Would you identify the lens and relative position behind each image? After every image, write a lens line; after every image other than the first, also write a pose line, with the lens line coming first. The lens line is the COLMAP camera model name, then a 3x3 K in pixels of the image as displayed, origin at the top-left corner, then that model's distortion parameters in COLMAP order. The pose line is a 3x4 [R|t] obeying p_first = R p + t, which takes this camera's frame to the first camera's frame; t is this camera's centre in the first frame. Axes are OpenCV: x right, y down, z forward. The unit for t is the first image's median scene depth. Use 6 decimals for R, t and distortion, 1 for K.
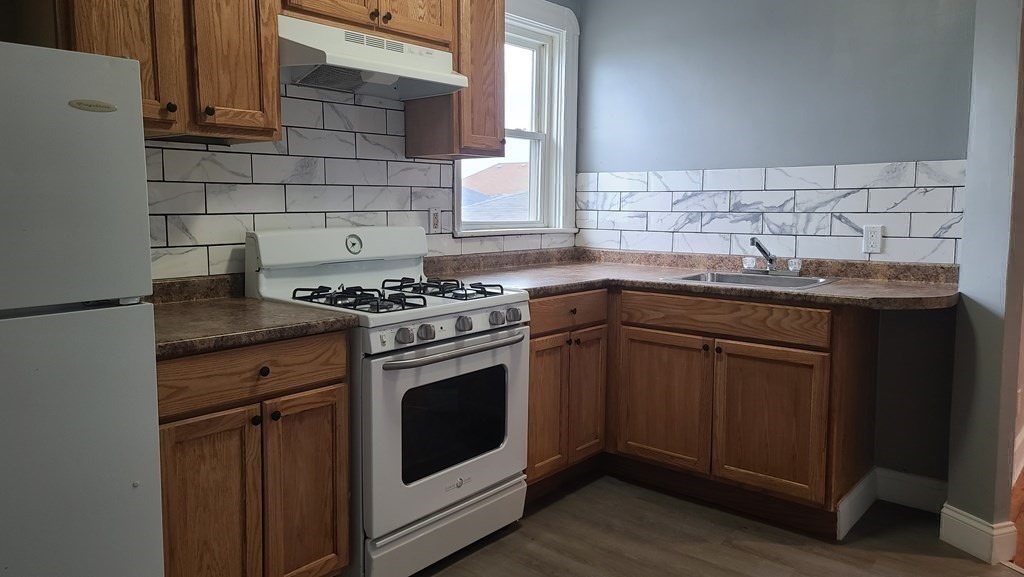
lens RADIAL K [[759.5, 0, 518.4], [0, 759.5, 286.2], [0, 0, 1]] dist [0.053036, 0.003660]
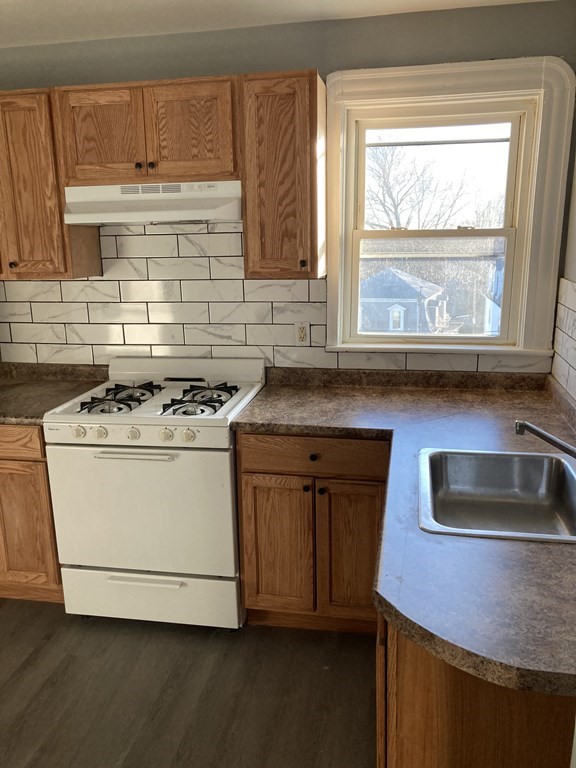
lens RADIAL K [[636.0, 0, 283.6], [0, 636.0, 383.2], [0, 0, 1]] dist [0.011736, 0.005633]
pose [[0.465540, 0.188109, -0.864805, 0.780409], [-0.077597, 0.982064, 0.171843, -0.203610], [0.881619, -0.012894, 0.471787, 0.692129]]
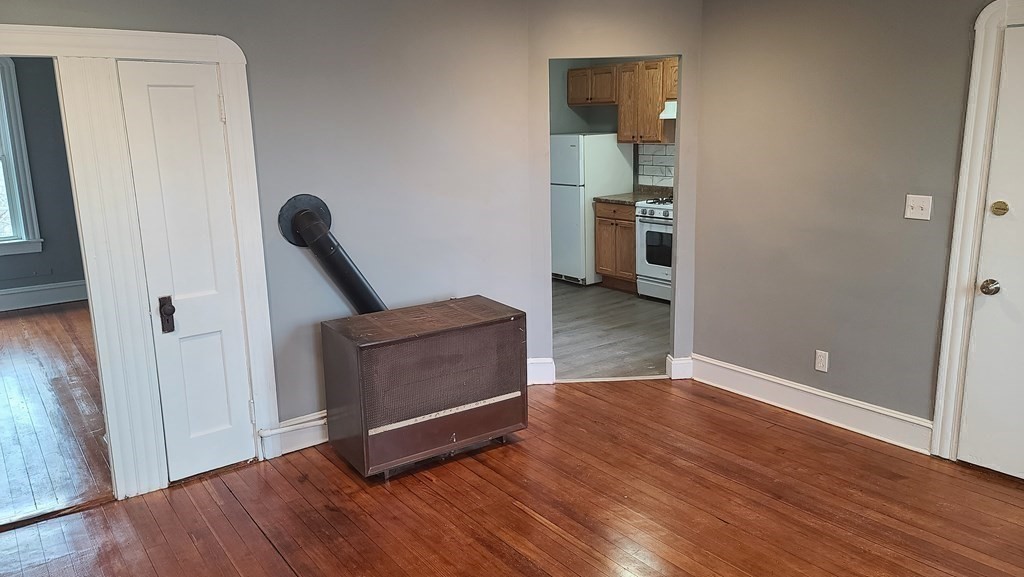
lens RADIAL K [[759.5, 0, 503.3], [0, 759.5, 293.7], [0, 0, 1]] dist [0.053036, 0.003660]
pose [[-0.253779, 0.223493, -0.941088, 2.467003], [-0.078836, 0.964924, 0.250413, -0.282774], [0.964044, 0.137741, -0.227258, 1.010862]]
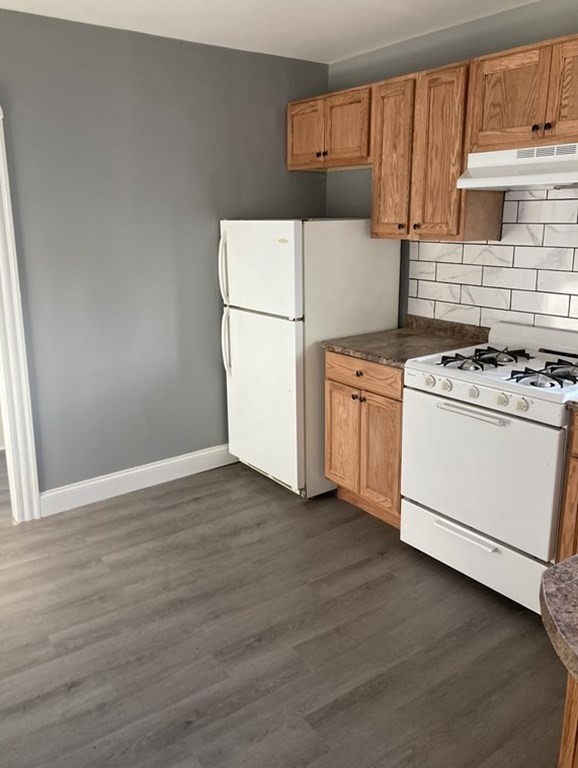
lens RADIAL K [[636.0, 0, 287.0], [0, 636.0, 380.4], [0, 0, 1]] dist [0.011736, 0.005633]
pose [[-0.264327, 0.243633, -0.933153, 0.857015], [-0.102517, 0.954986, 0.278372, -0.211219], [0.958969, 0.169245, -0.227452, 0.874852]]
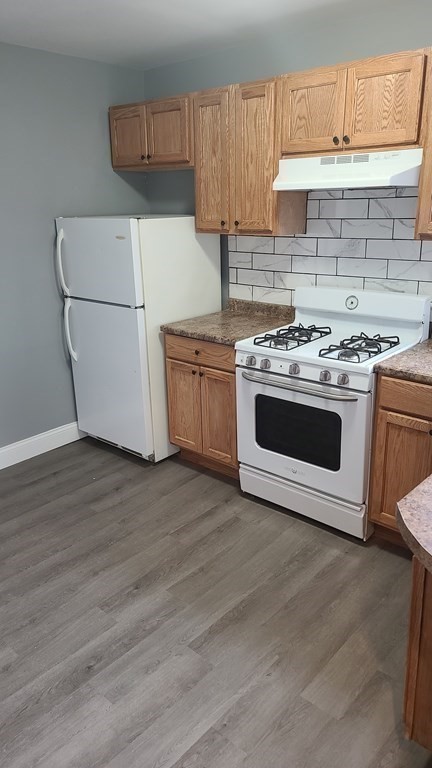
lens RADIAL K [[559.9, 0, 214.2], [0, 559.9, 385.6], [0, 0, 1]] dist [0.055335, -0.024818]
pose [[-0.051047, 0.310236, -0.949288, 0.888404], [-0.094440, 0.944768, 0.313838, -0.223903], [0.994221, 0.105672, -0.018929, 0.802400]]
